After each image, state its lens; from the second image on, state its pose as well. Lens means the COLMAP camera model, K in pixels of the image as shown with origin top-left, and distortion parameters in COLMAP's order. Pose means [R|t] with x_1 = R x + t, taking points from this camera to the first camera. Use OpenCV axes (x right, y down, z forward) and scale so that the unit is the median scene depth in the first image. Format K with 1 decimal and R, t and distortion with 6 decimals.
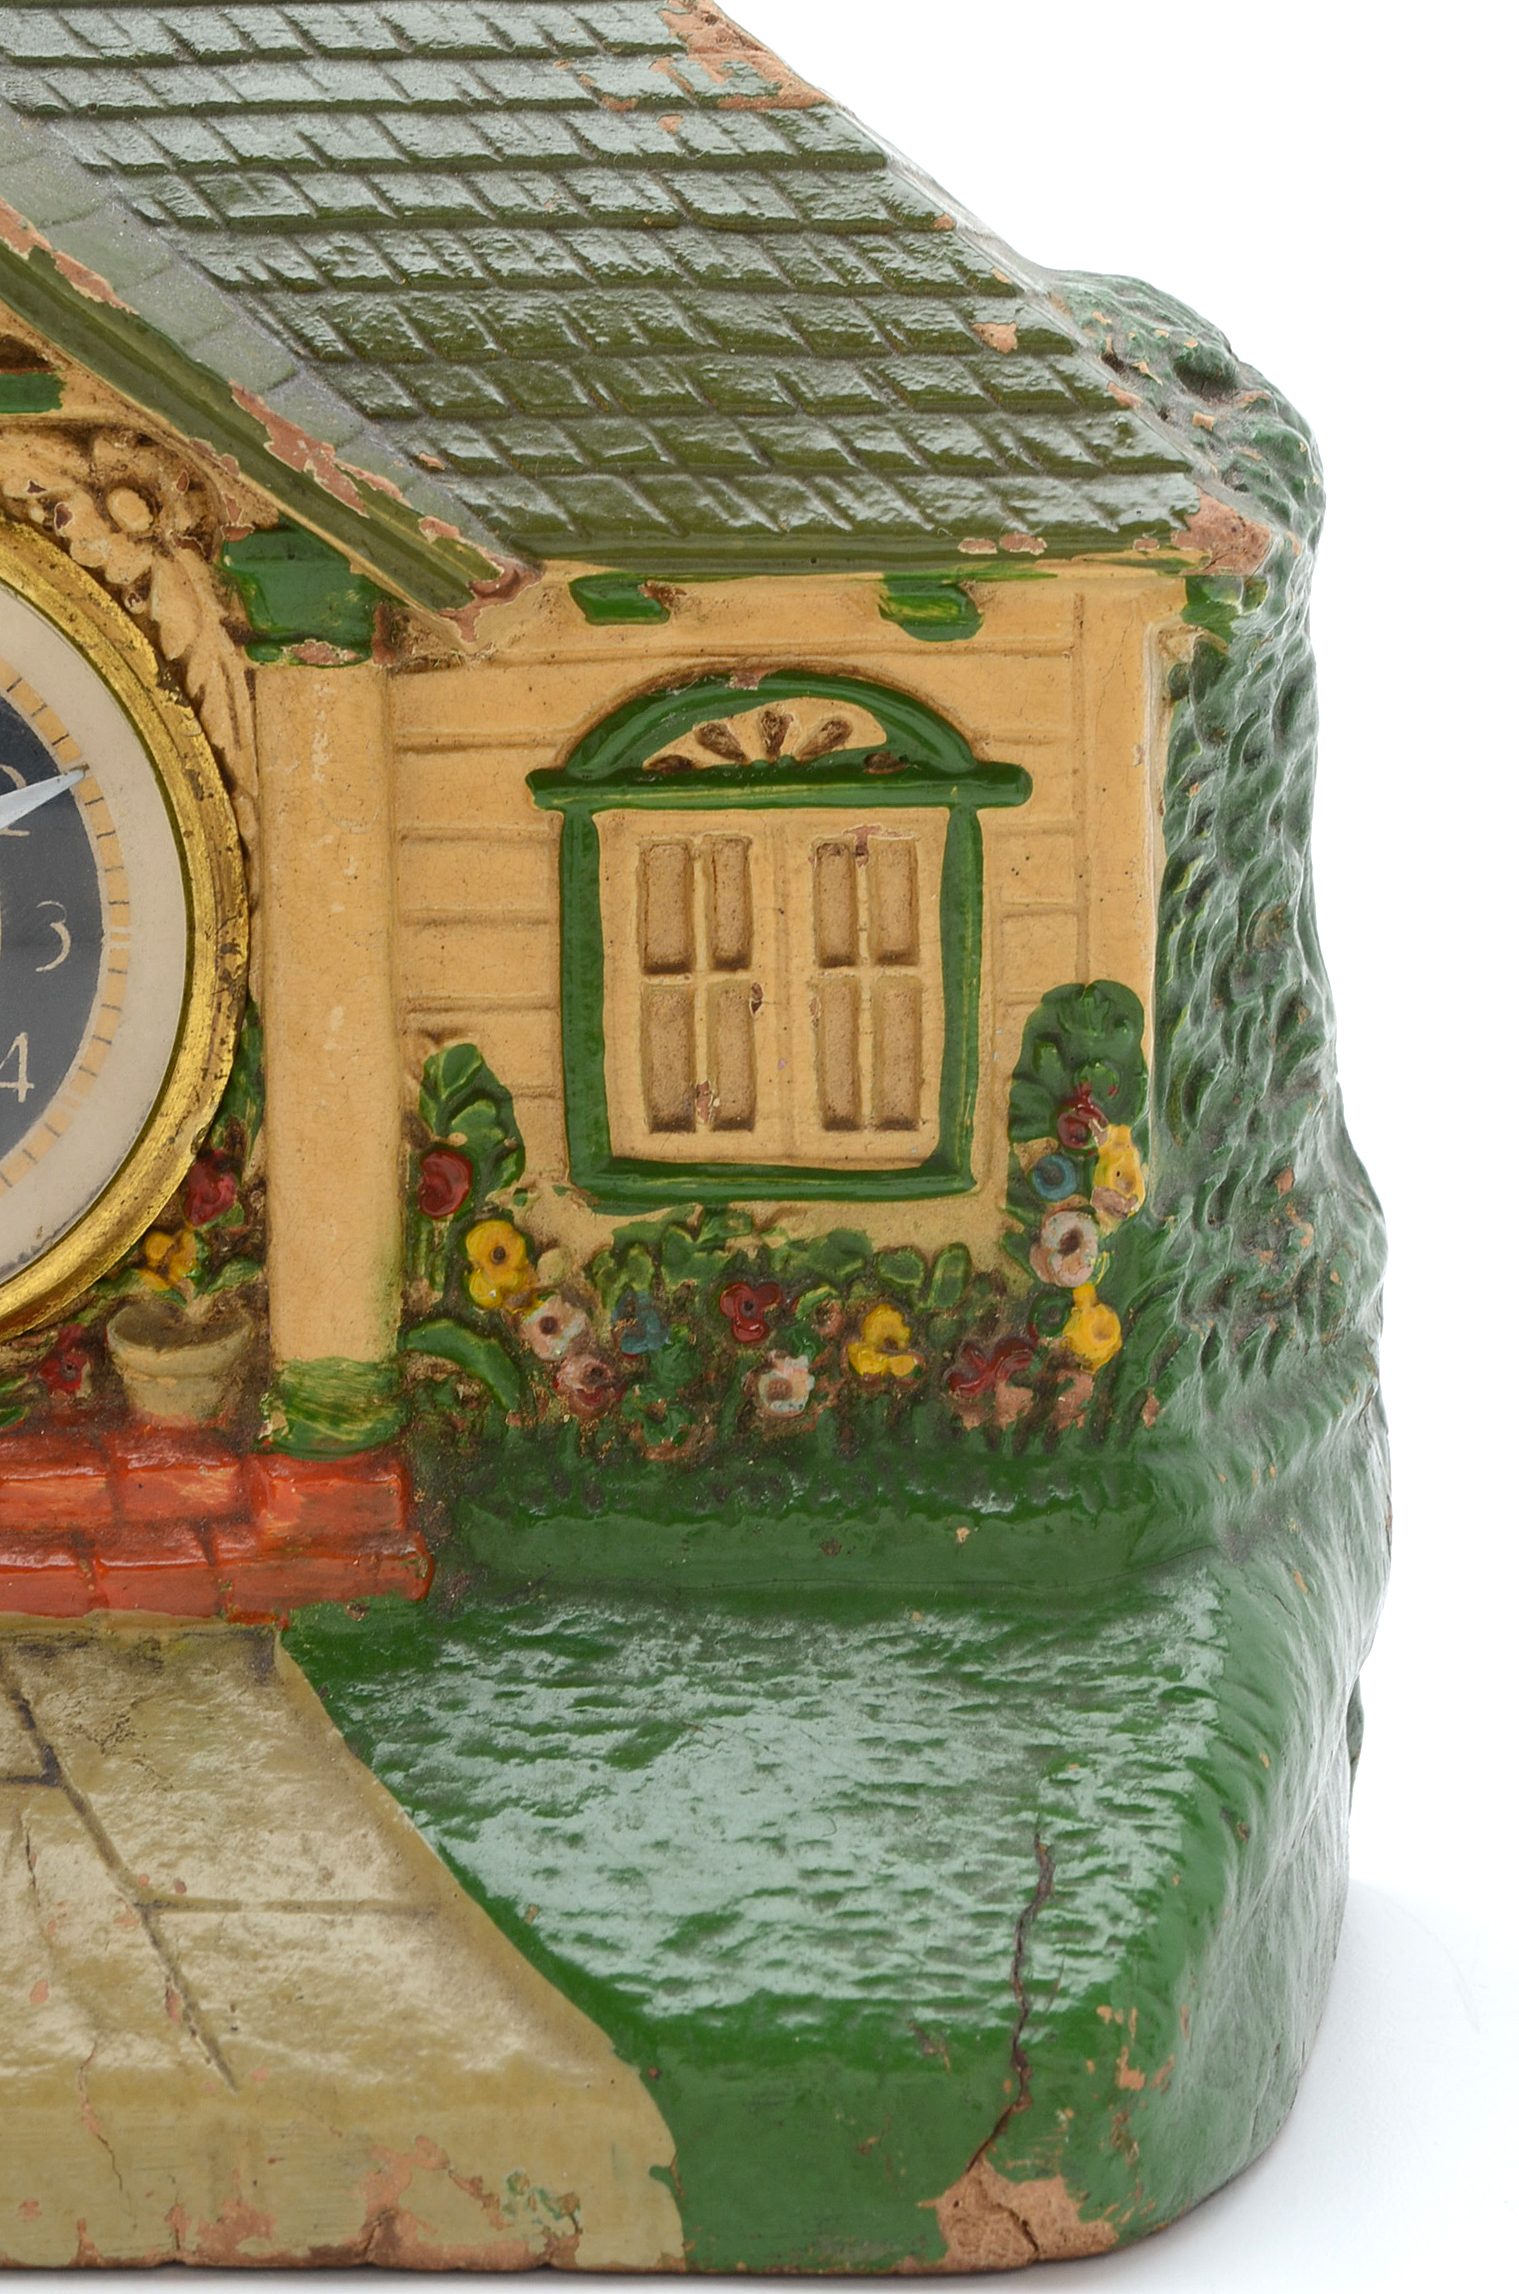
lens RADIAL K [[5336.0, 0, 755.1], [0, 5336.0, 1126.2], [0, 0, 1]] dist [0.008763, 0.000000]
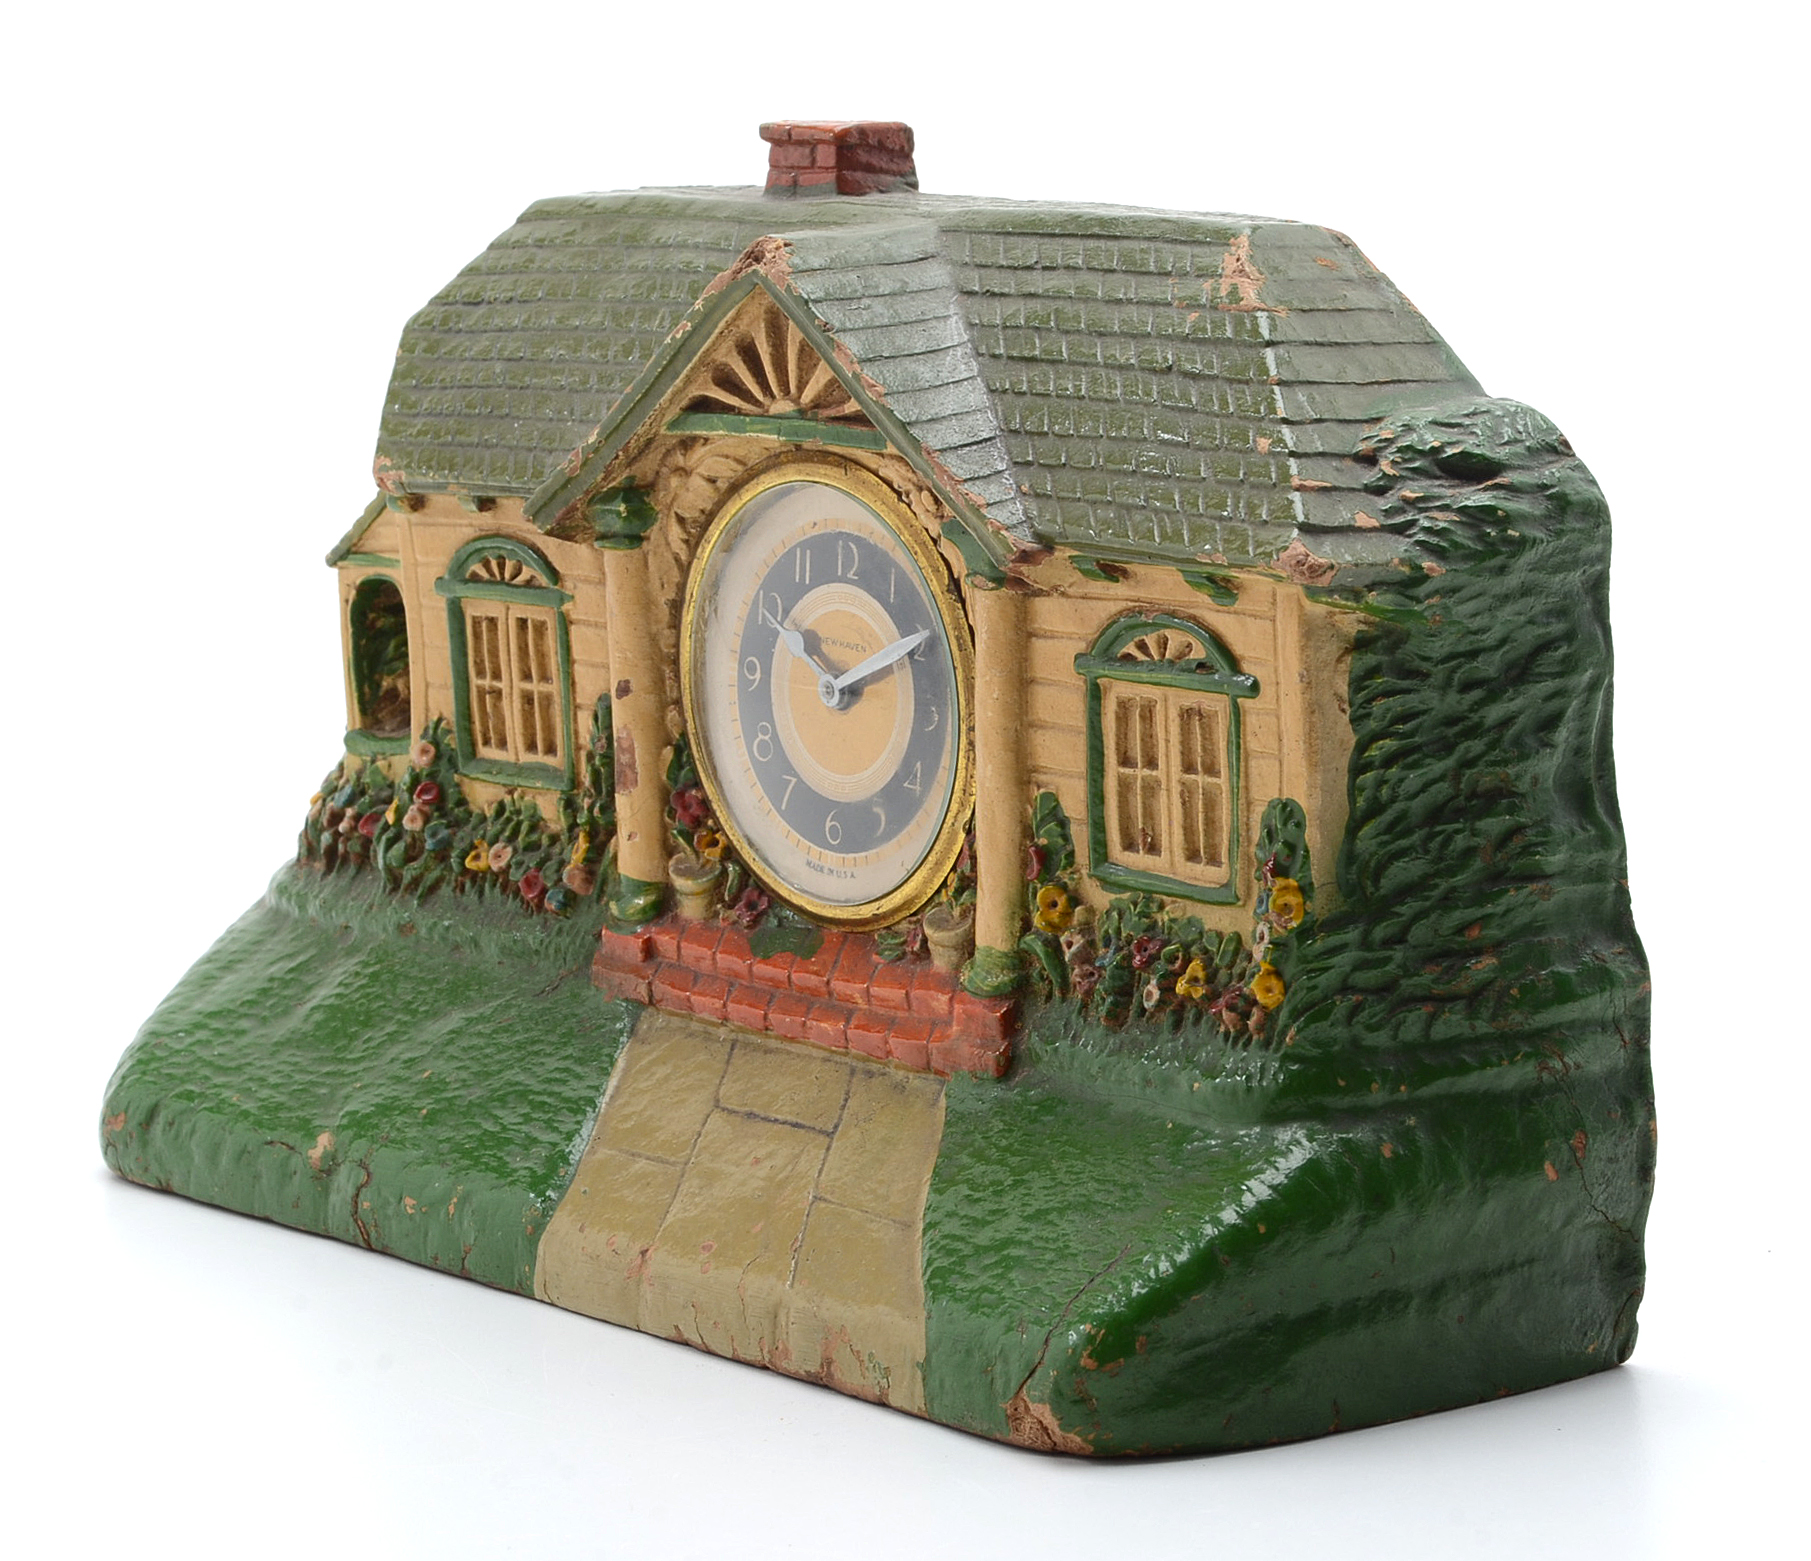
lens RADIAL K [[5406.1, 0, 904.6], [0, 5406.1, 770.2], [0, 0, 1]] dist [0.204933, 0.000000]
pose [[0.681512, 0.114309, -0.722824, 1.314216], [-0.120225, 0.991794, 0.043492, -0.101548], [0.721864, 0.057261, 0.689662, -0.372113]]
